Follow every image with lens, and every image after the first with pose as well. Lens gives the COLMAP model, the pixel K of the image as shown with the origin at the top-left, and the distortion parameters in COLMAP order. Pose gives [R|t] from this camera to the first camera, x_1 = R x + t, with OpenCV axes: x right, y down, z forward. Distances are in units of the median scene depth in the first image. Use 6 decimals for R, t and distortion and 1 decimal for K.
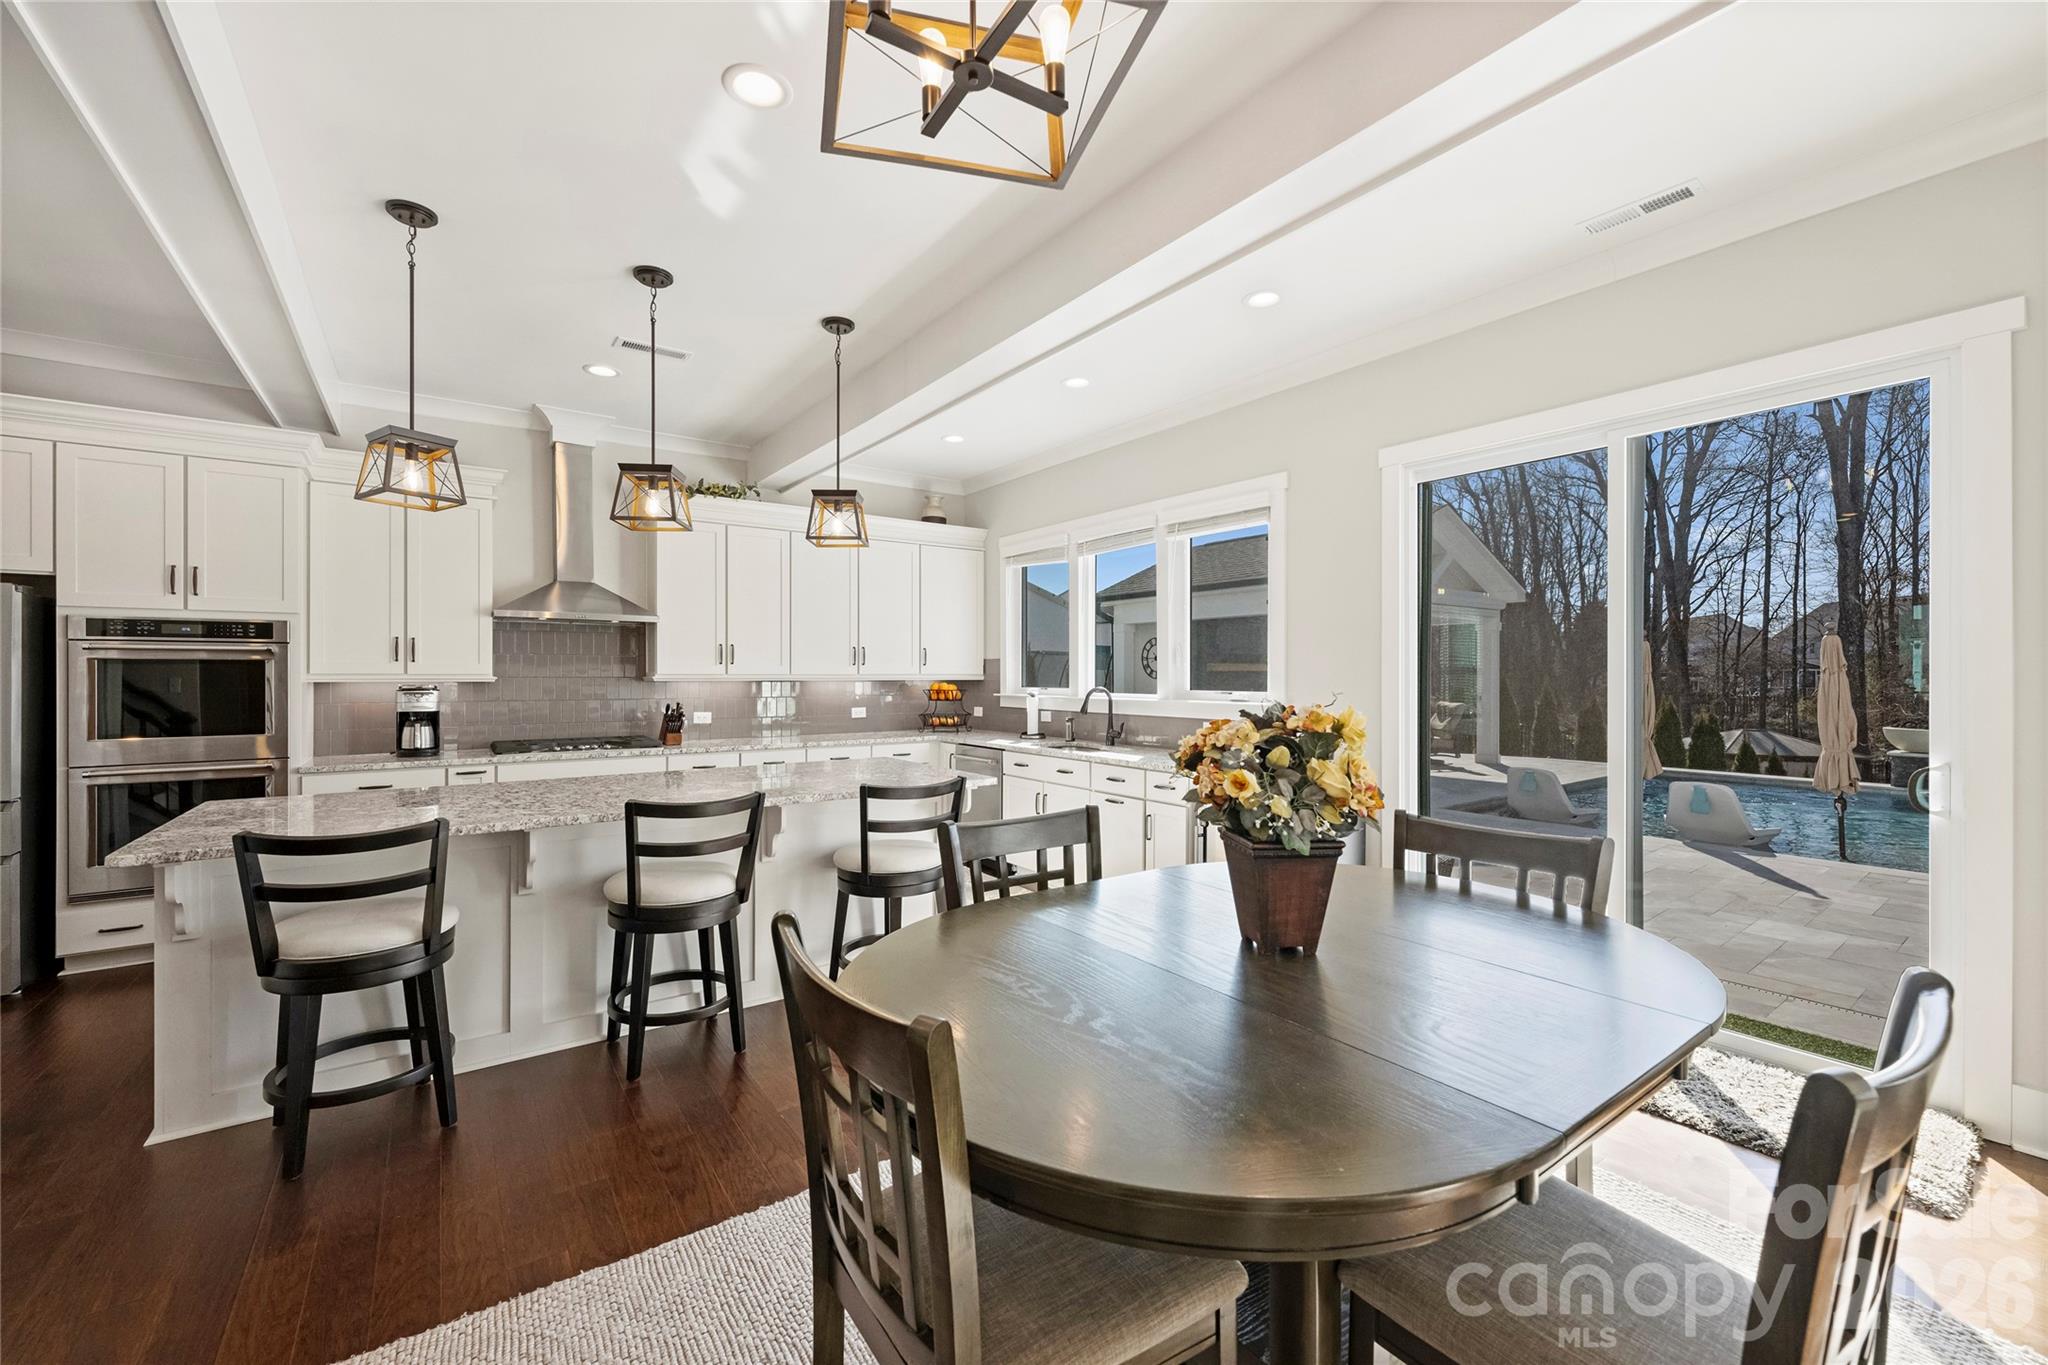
lens RADIAL K [[815.3, 0, 1013.1], [0, 815.3, 677.7], [0, 0, 1]] dist [-0.001031, -0.000134]
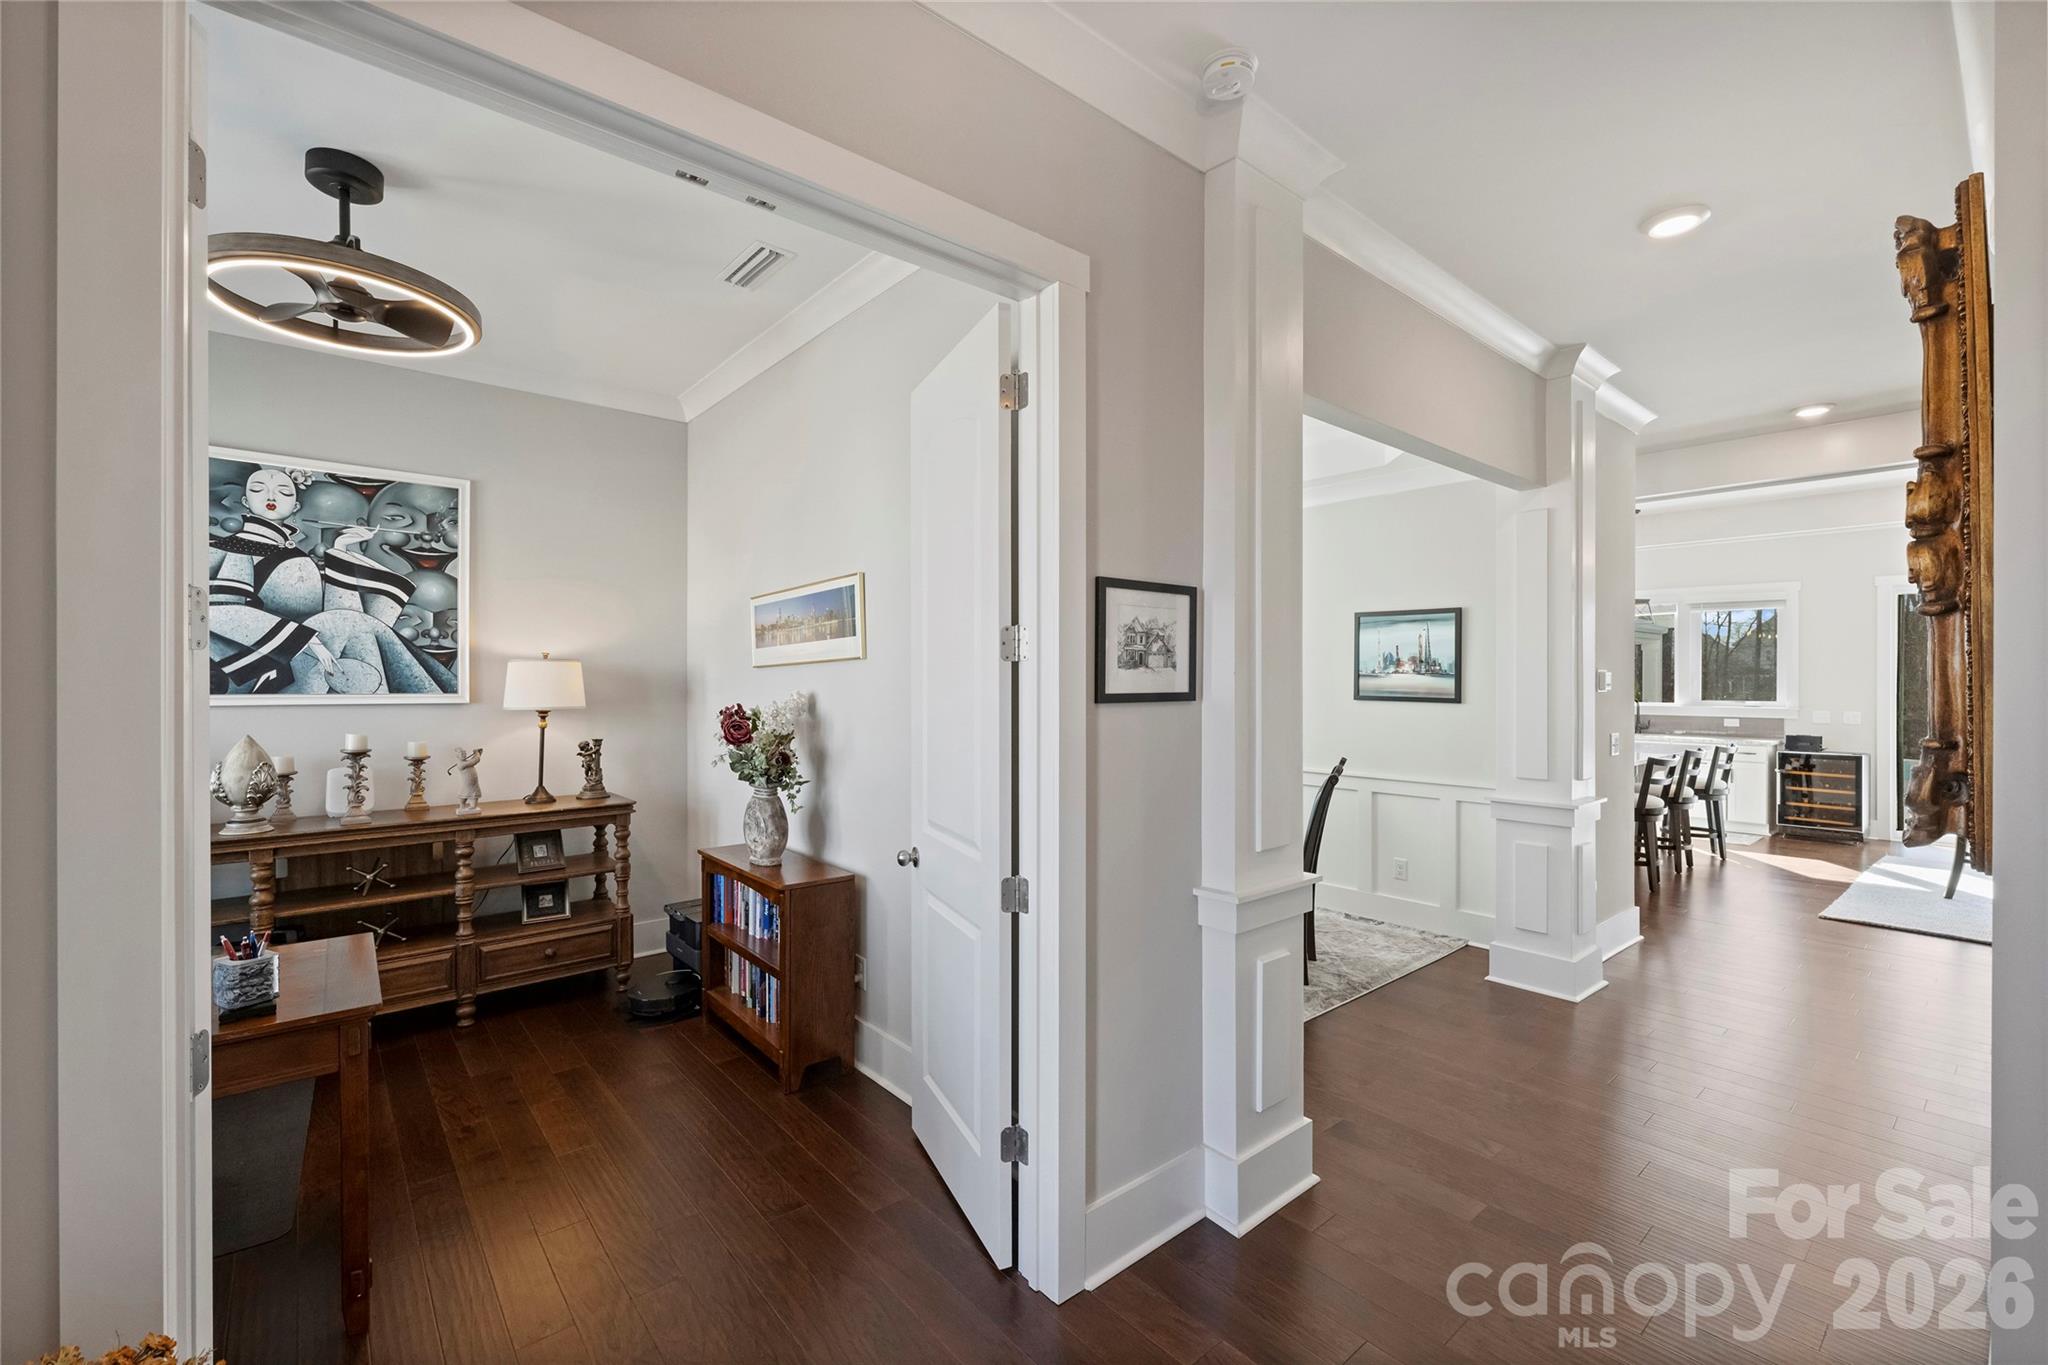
lens RADIAL K [[853.1, 0, 1024.0], [0, 853.1, 682.5], [0, 0, 1]] dist [0.001194, 0.000184]
pose [[0.995889, 0.001146, 0.090573, -1.406531], [-0.001012, 0.999998, -0.001531, -0.018665], [-0.090575, 0.001433, 0.995889, -0.674184]]
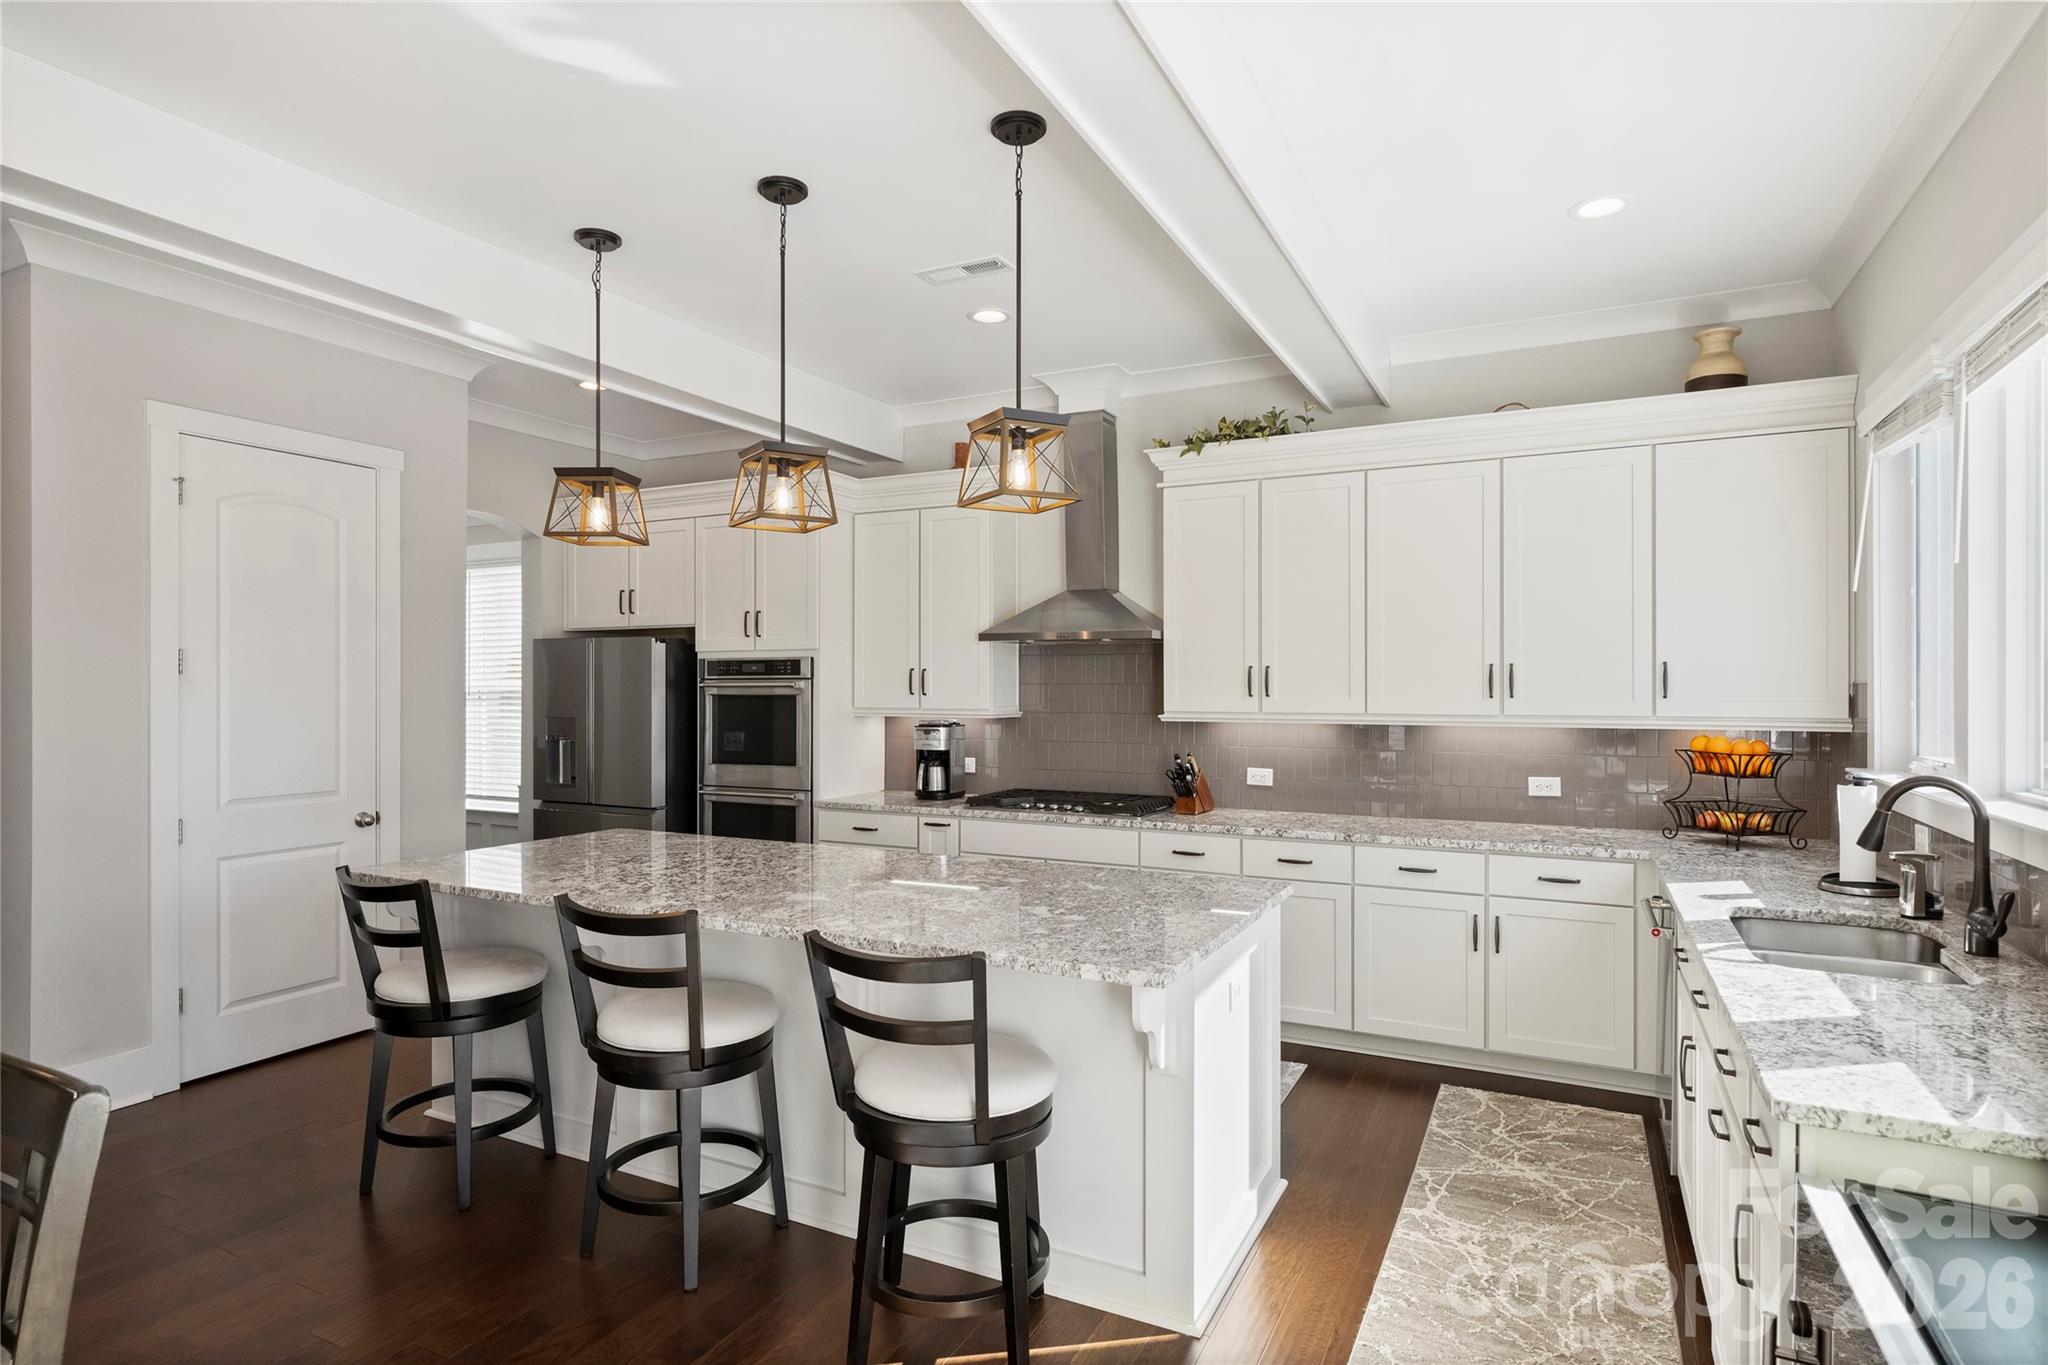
lens RADIAL K [[1073.4, 0, 1076.2], [0, 1073.4, 680.6], [0, 0, 1]] dist [0.042446, 0.000071]
pose [[0.489250, -0.003161, -0.872138, 0.365247], [-0.002871, 0.999982, -0.005235, -0.028155], [0.872139, 0.005065, 0.489232, 0.520380]]
